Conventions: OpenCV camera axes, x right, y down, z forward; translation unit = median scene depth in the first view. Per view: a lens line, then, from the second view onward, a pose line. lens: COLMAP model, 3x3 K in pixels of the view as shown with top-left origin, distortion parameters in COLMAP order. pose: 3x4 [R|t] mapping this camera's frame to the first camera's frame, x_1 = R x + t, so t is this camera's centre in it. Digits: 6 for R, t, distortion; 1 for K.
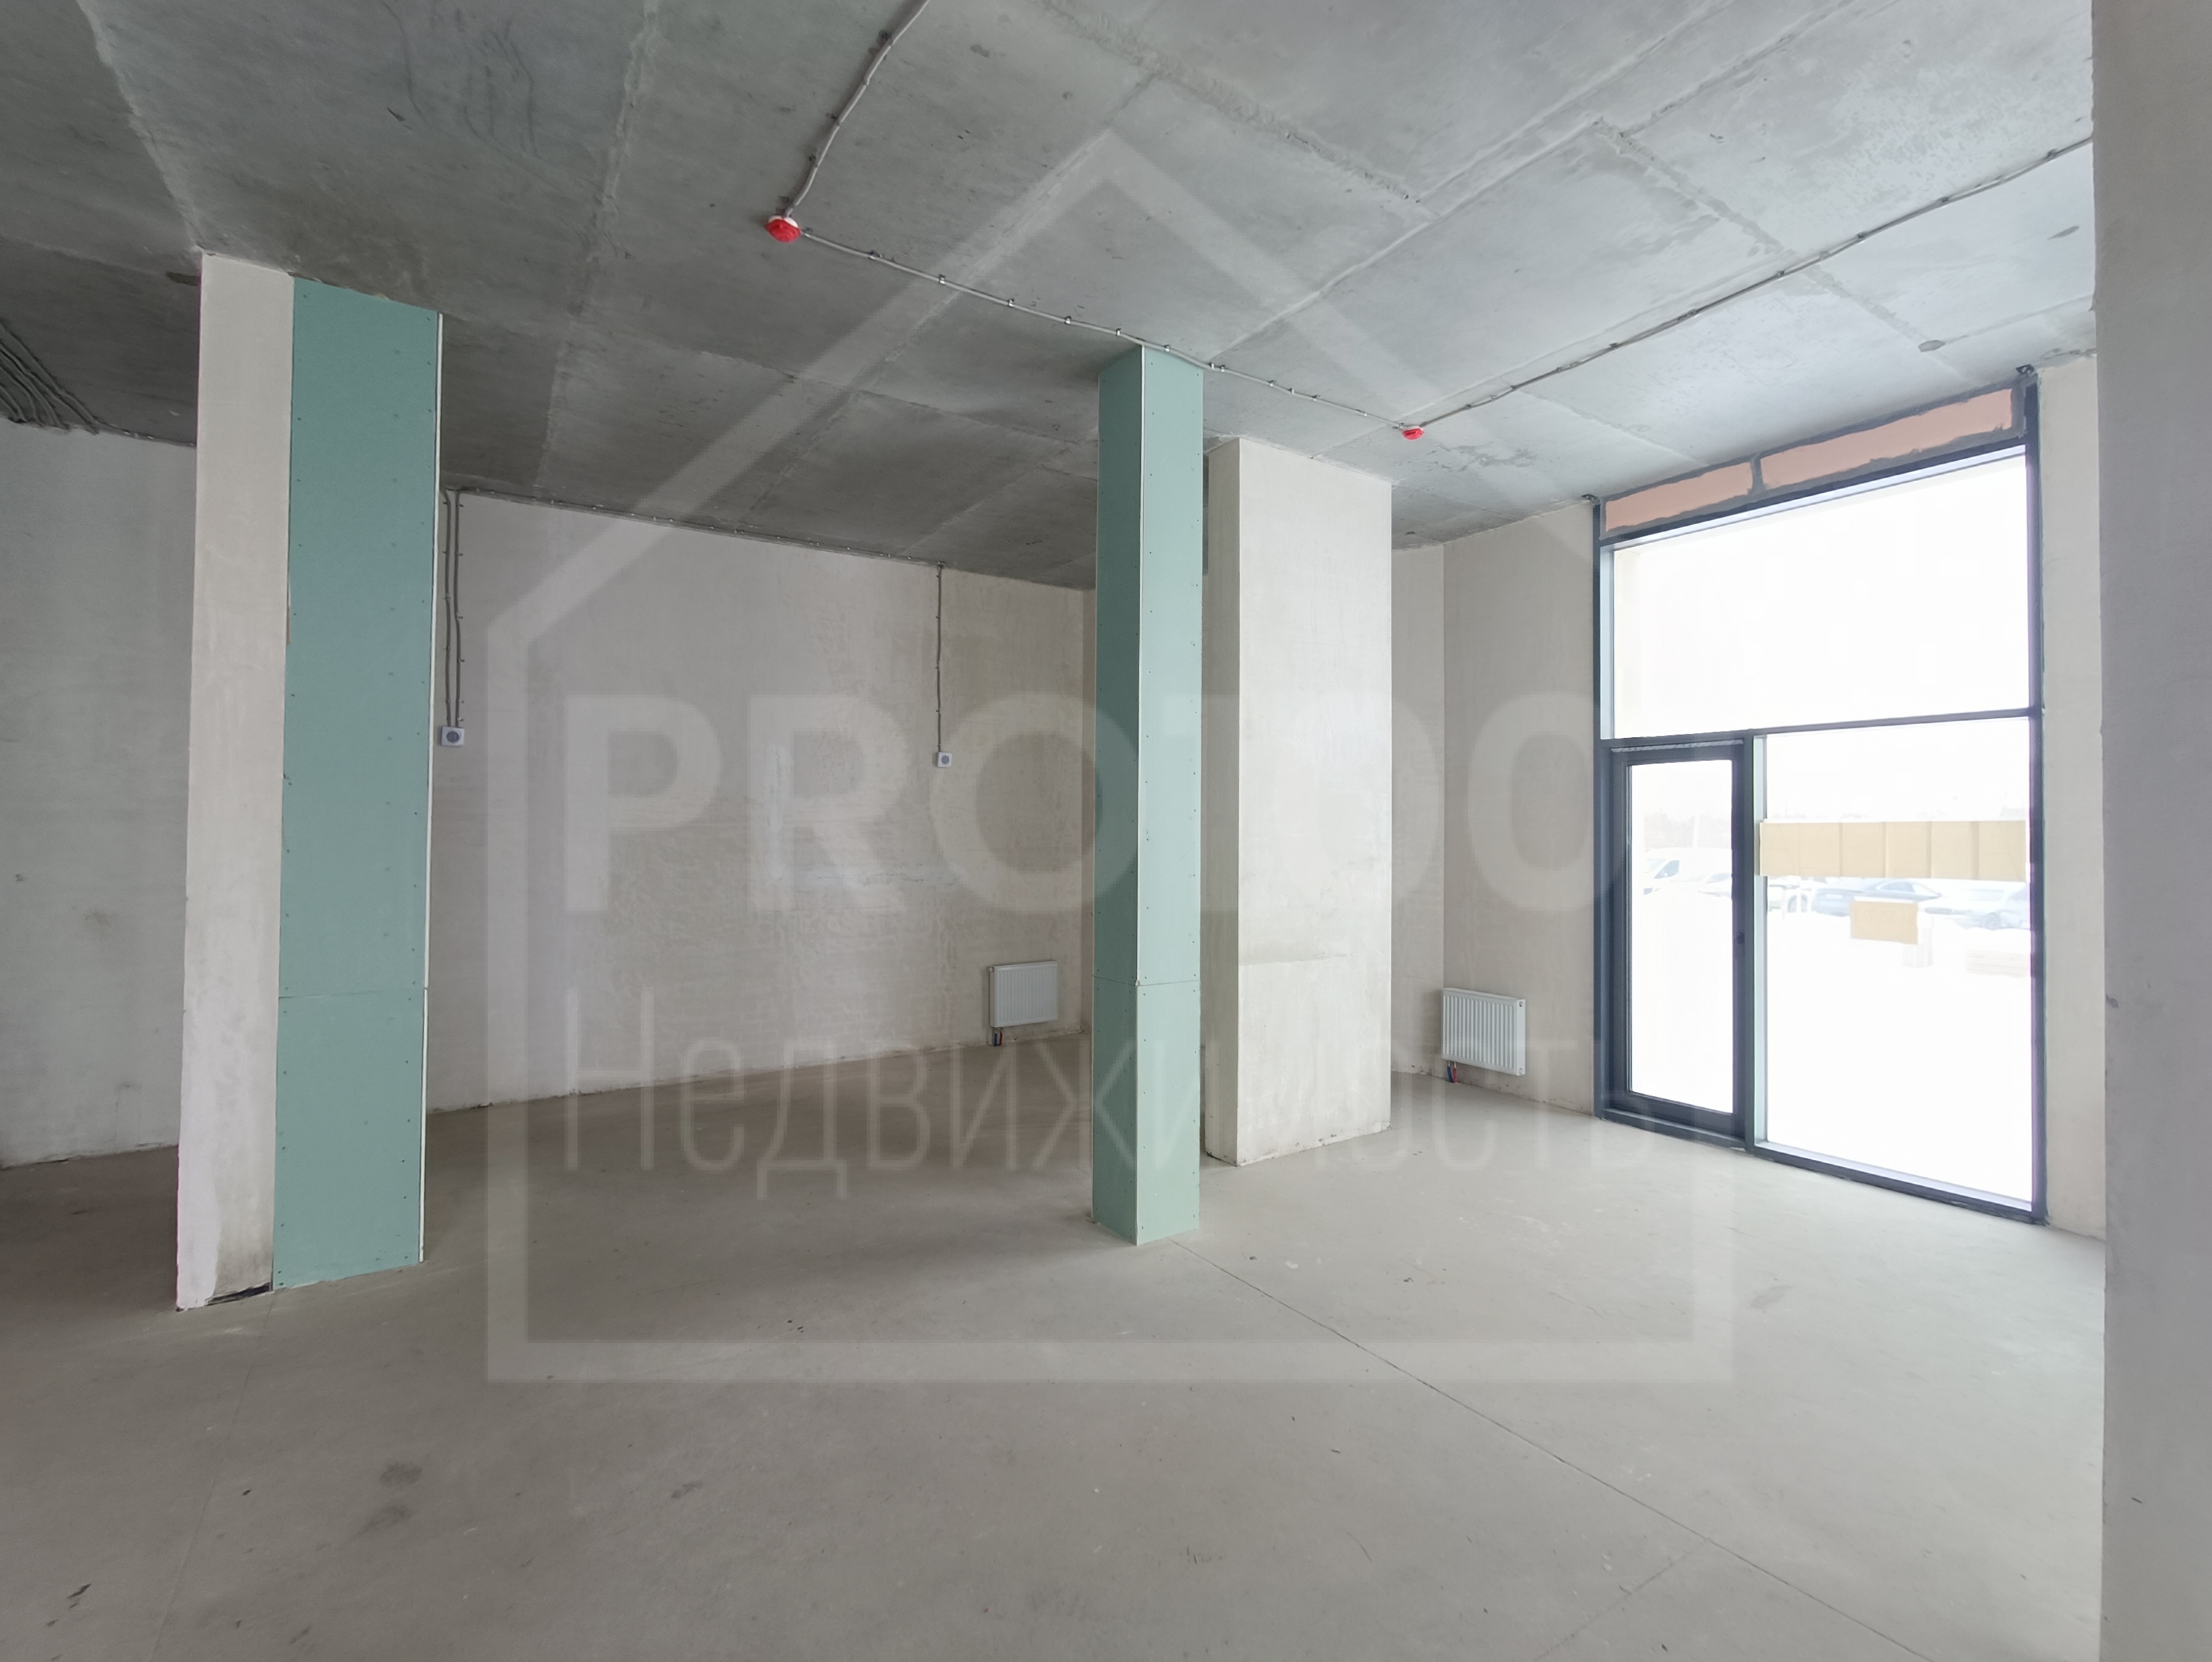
lens RADIAL K [[1000.3, 0, 1097.3], [0, 1000.3, 814.3], [0, 0, 1]] dist [-0.010655, 0.007381]
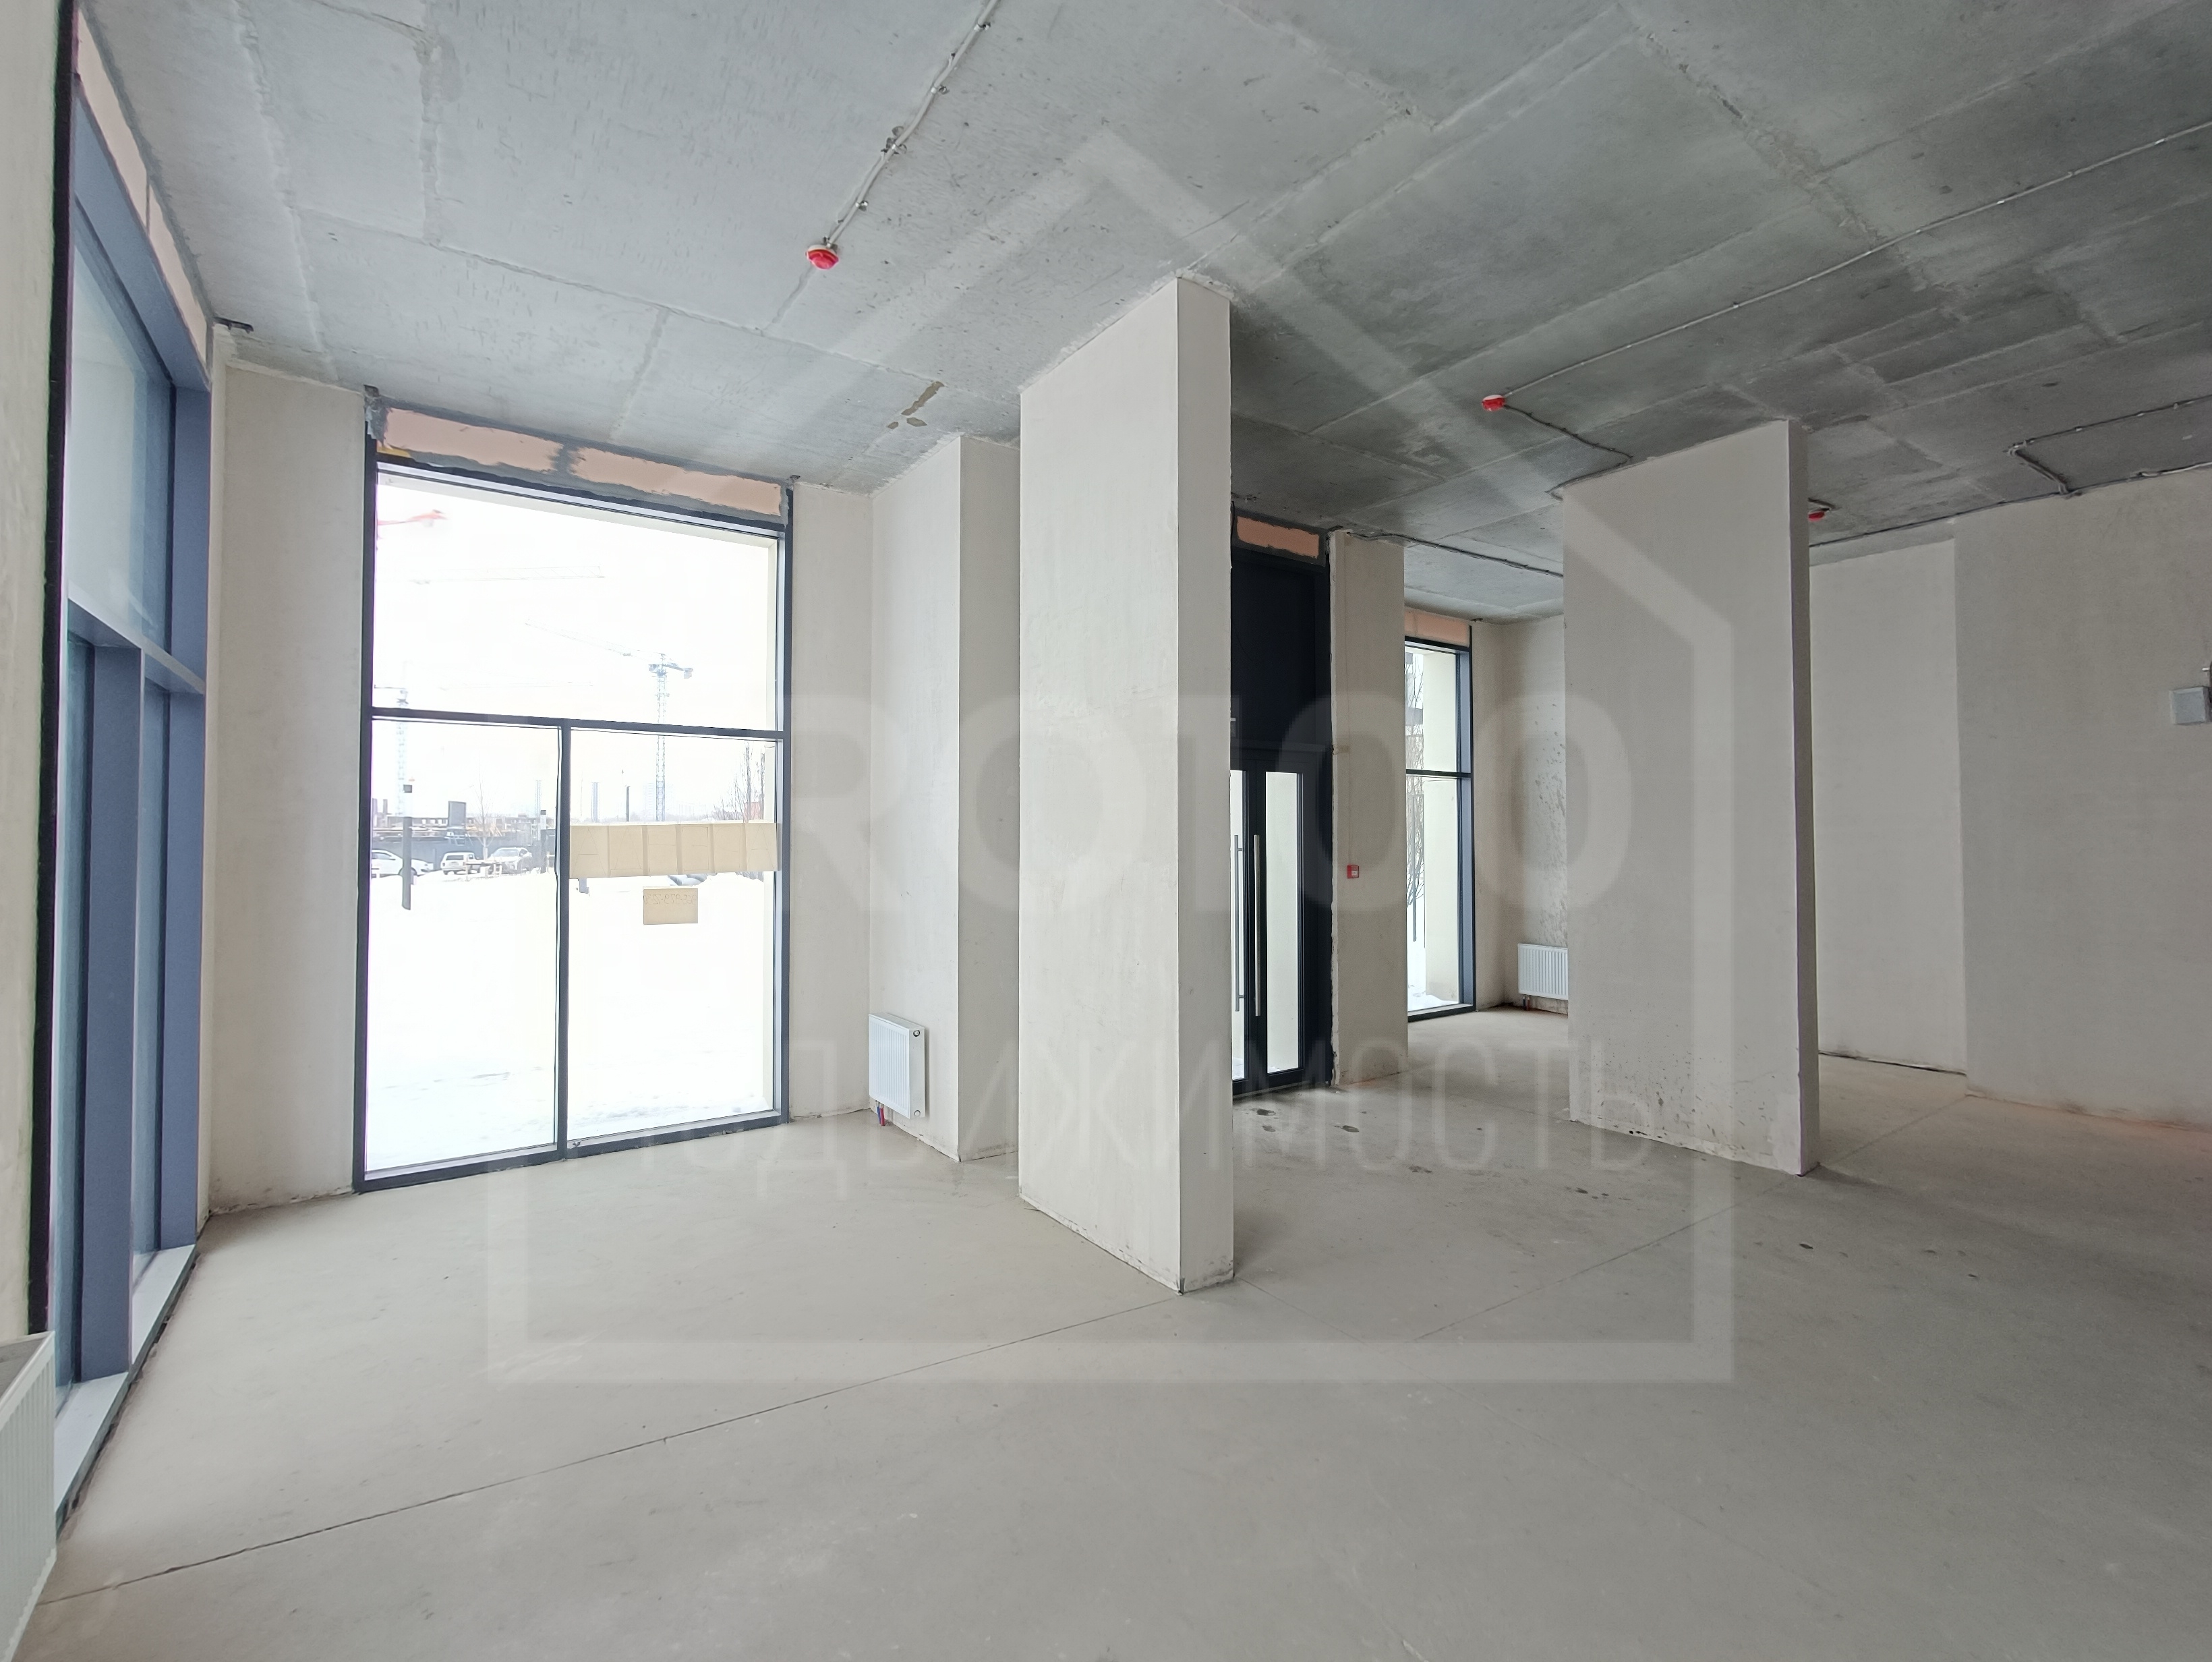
lens RADIAL K [[1018.9, 0, 1057.3], [0, 1018.9, 778.6], [0, 0, 1]] dist [0.030841, 0.008032]
pose [[-0.999812, -0.000259, 0.019407, 0.457152], [-0.001818, 0.996764, -0.080361, 0.039435], [-0.019323, -0.080381, -0.996577, 1.063556]]
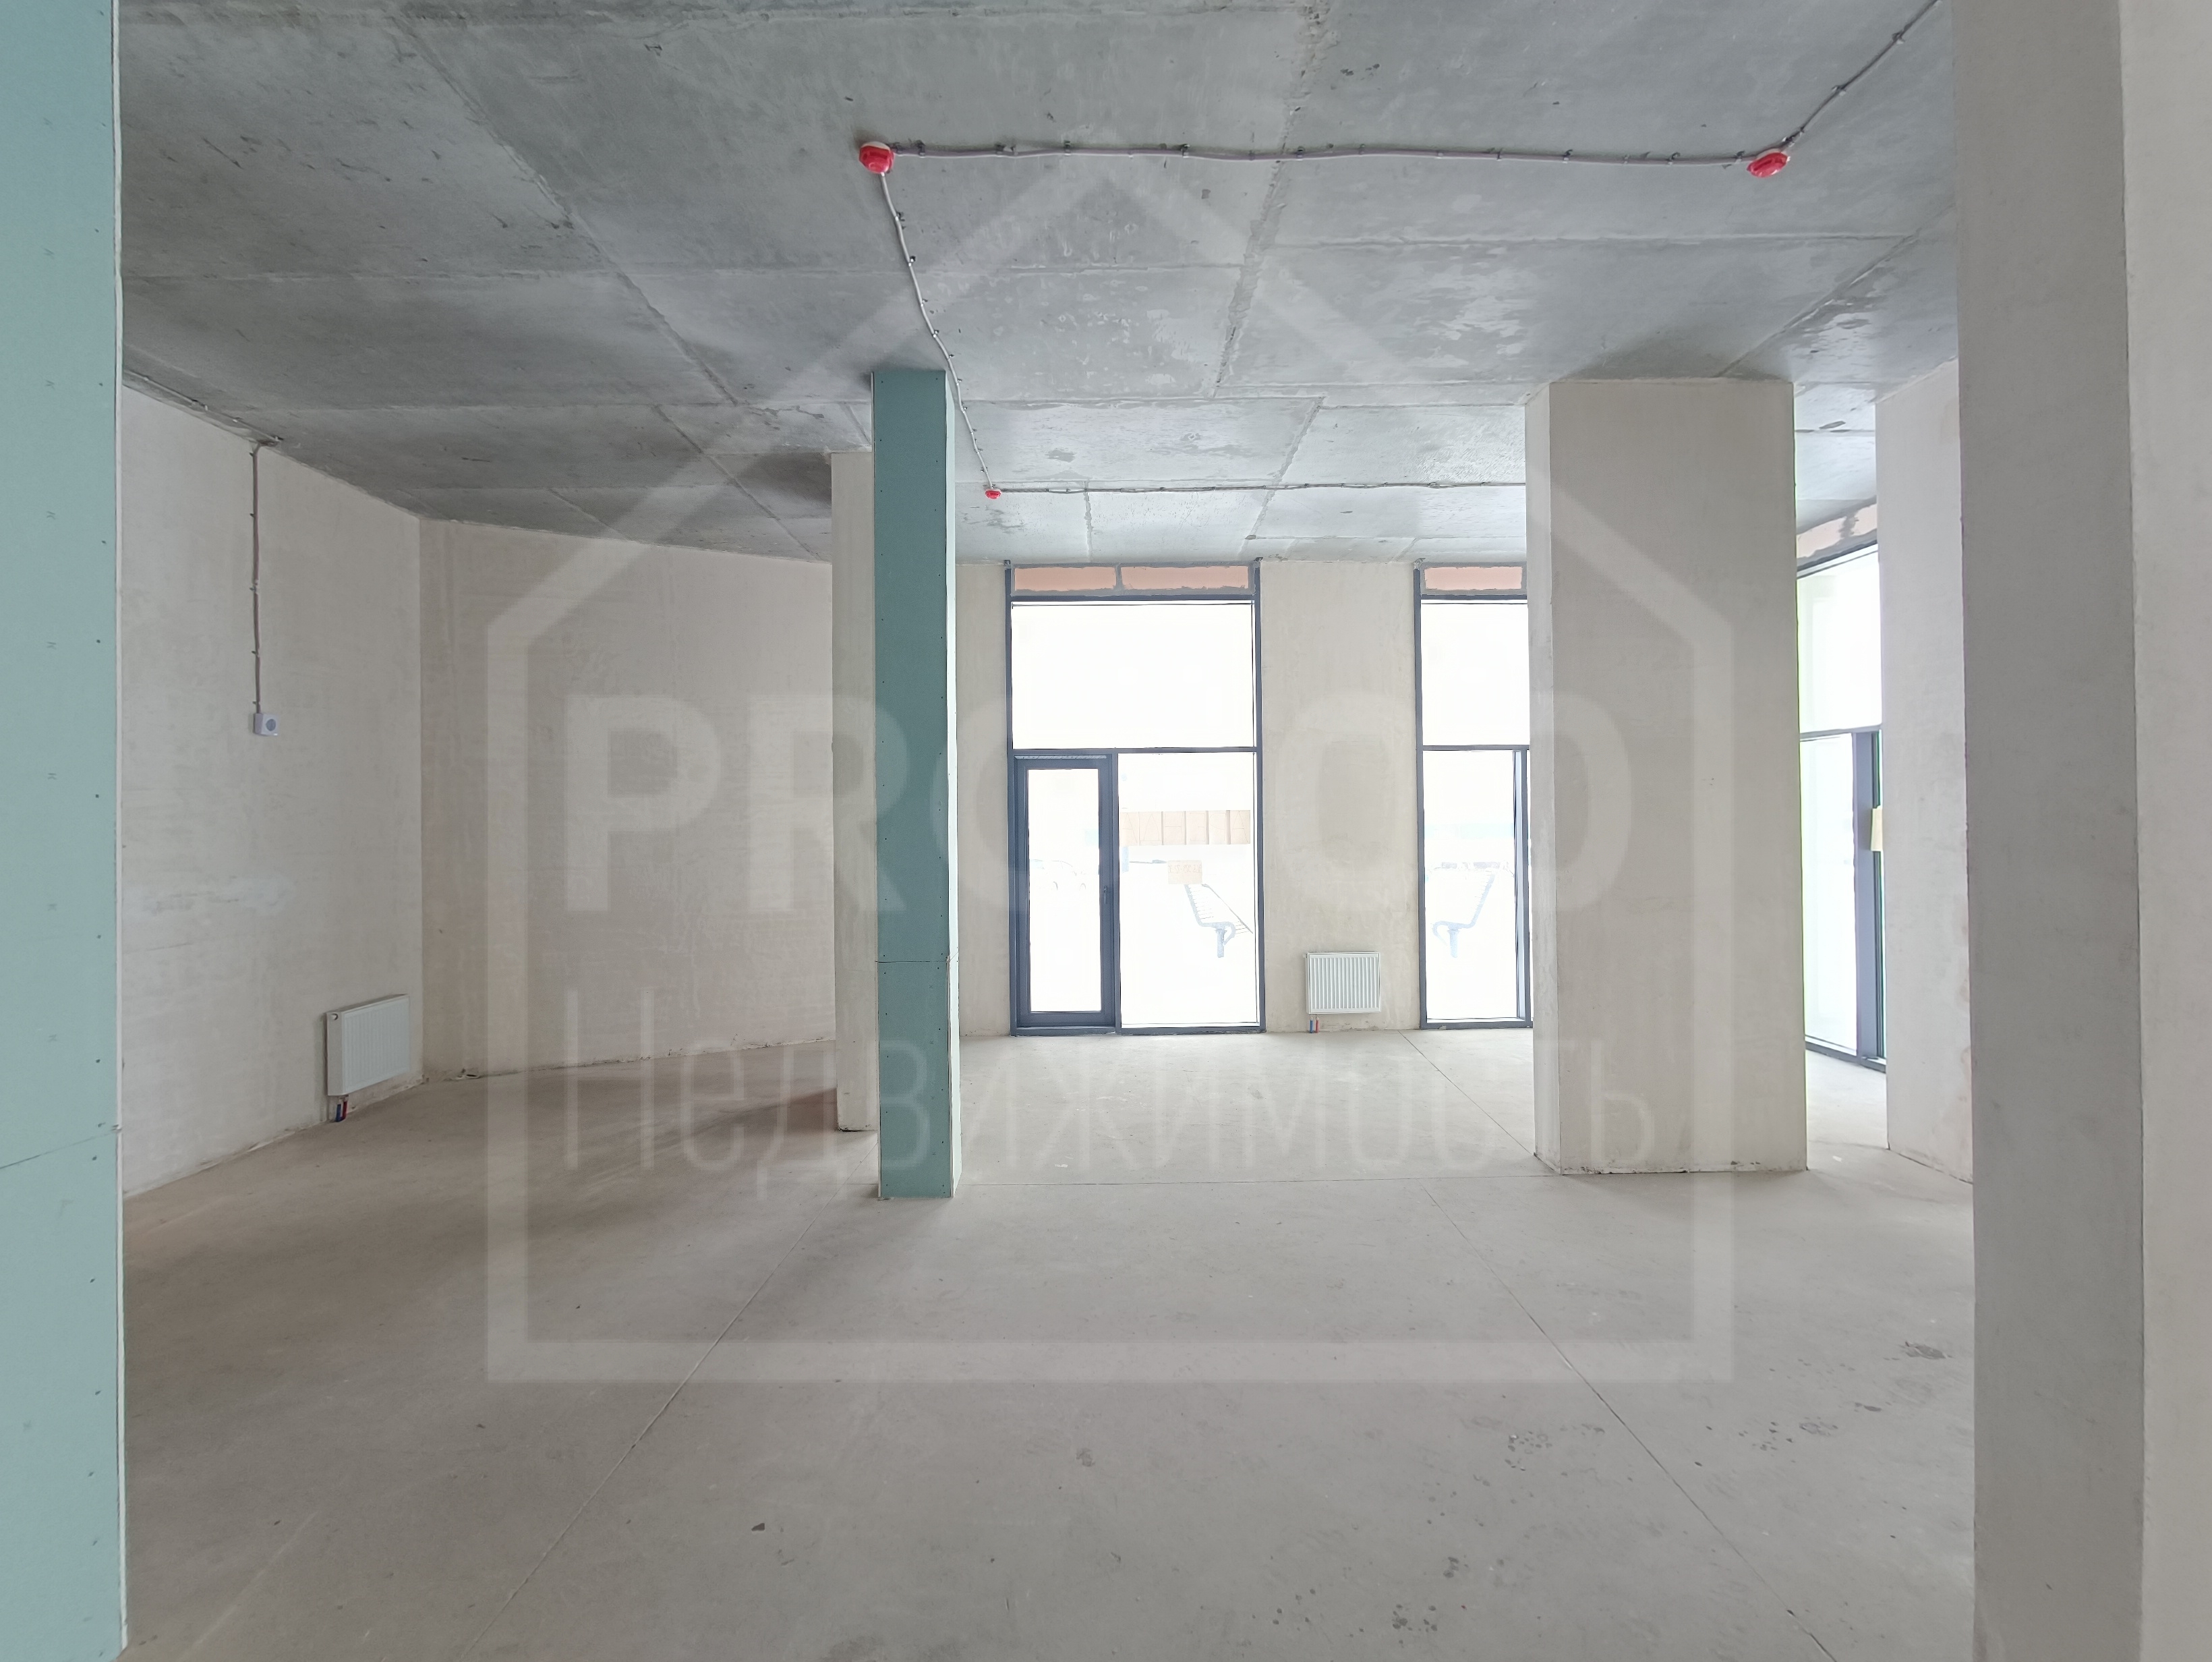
lens RADIAL K [[1000.3, 0, 1097.3], [0, 1000.3, 814.3], [0, 0, 1]] dist [-0.010655, 0.007381]
pose [[0.547769, -0.003514, 0.836622, -0.595843], [-0.001763, 0.999984, 0.005354, 0.004253], [-0.836628, -0.004407, 0.547754, 0.203664]]
